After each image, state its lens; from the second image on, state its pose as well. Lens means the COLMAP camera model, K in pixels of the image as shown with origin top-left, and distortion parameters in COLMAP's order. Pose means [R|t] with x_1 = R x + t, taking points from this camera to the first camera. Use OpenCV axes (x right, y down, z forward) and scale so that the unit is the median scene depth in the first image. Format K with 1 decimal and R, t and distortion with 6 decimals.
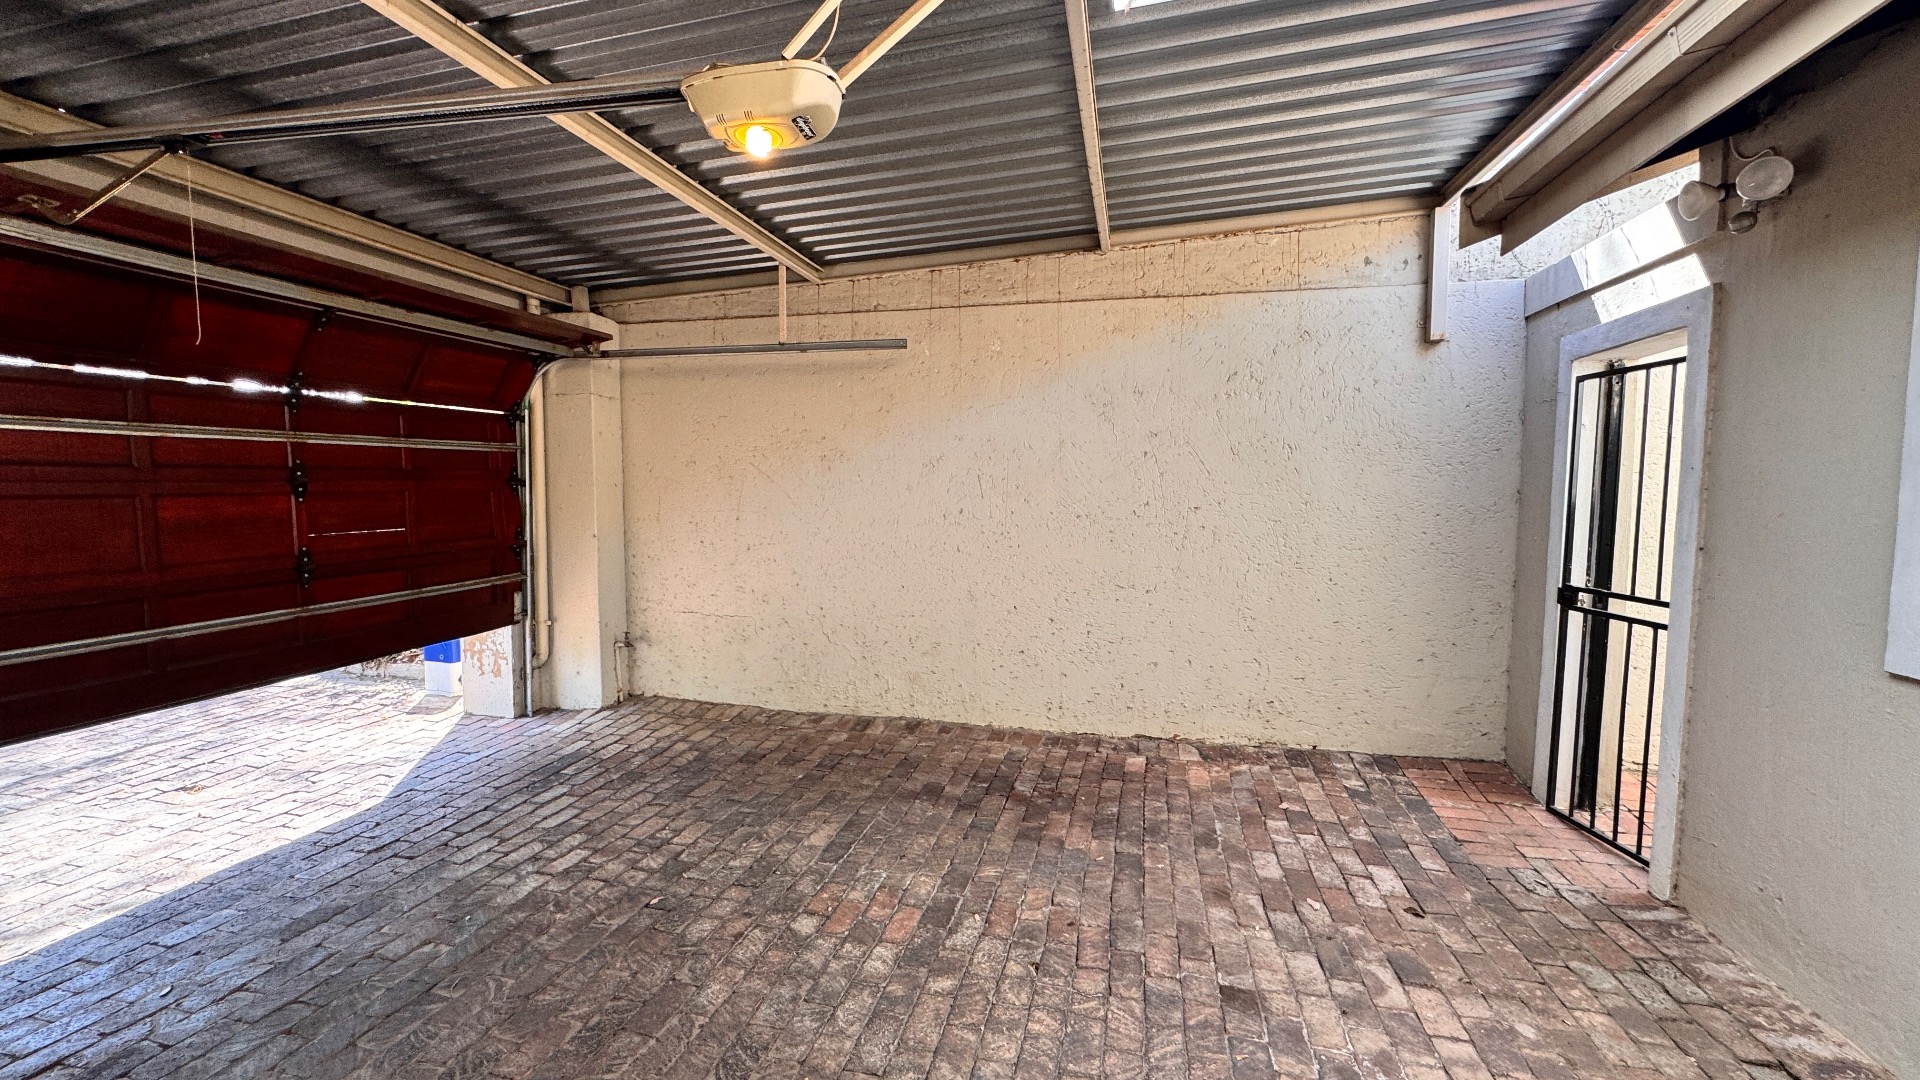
lens RADIAL K [[764.7, 0, 960.9], [0, 764.7, 538.1], [0, 0, 1]] dist [-0.003661, 0.000203]
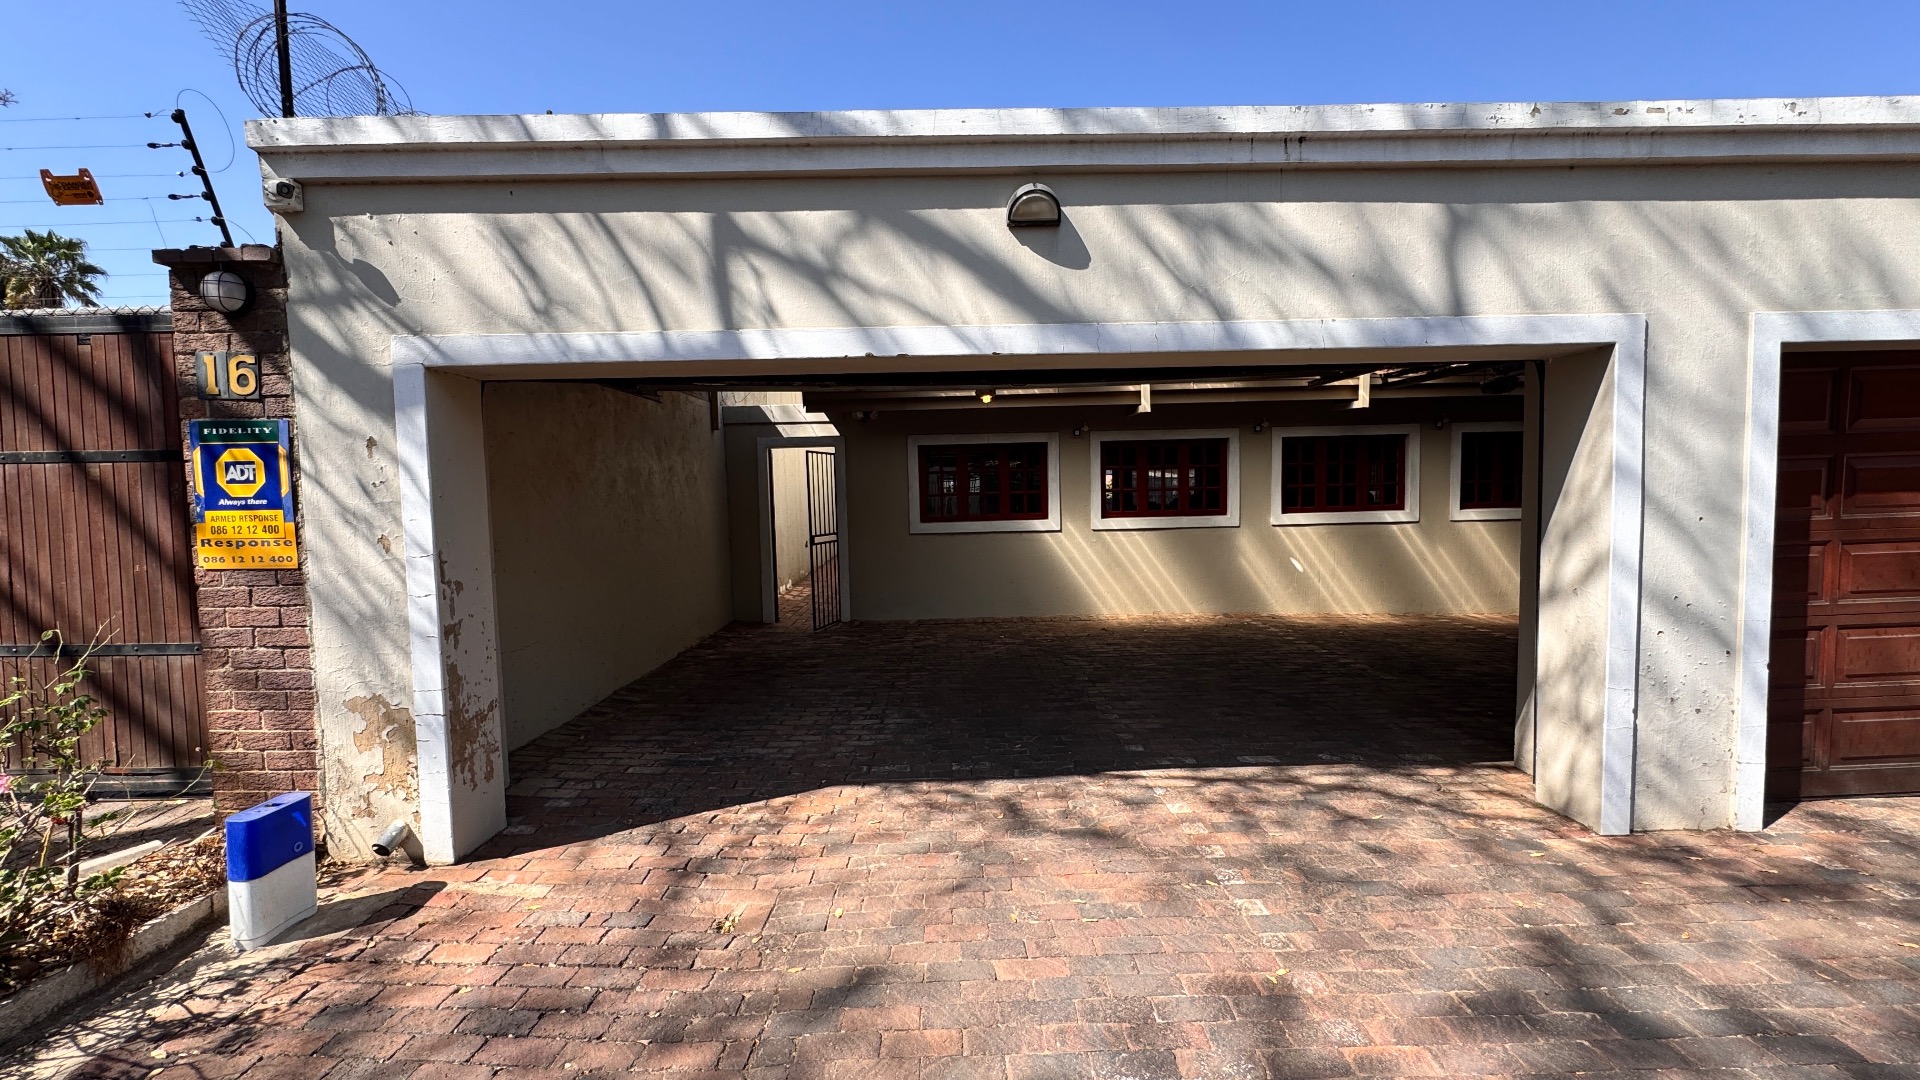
lens RADIAL K [[764.7, 0, 962.6], [0, 764.7, 536.9], [0, 0, 1]] dist [-0.003661, 0.000203]
pose [[-0.228490, -0.055289, 0.971975, -1.966812], [0.083916, 0.993552, 0.076243, -0.080068], [-0.969923, 0.098985, -0.222377, 1.023065]]
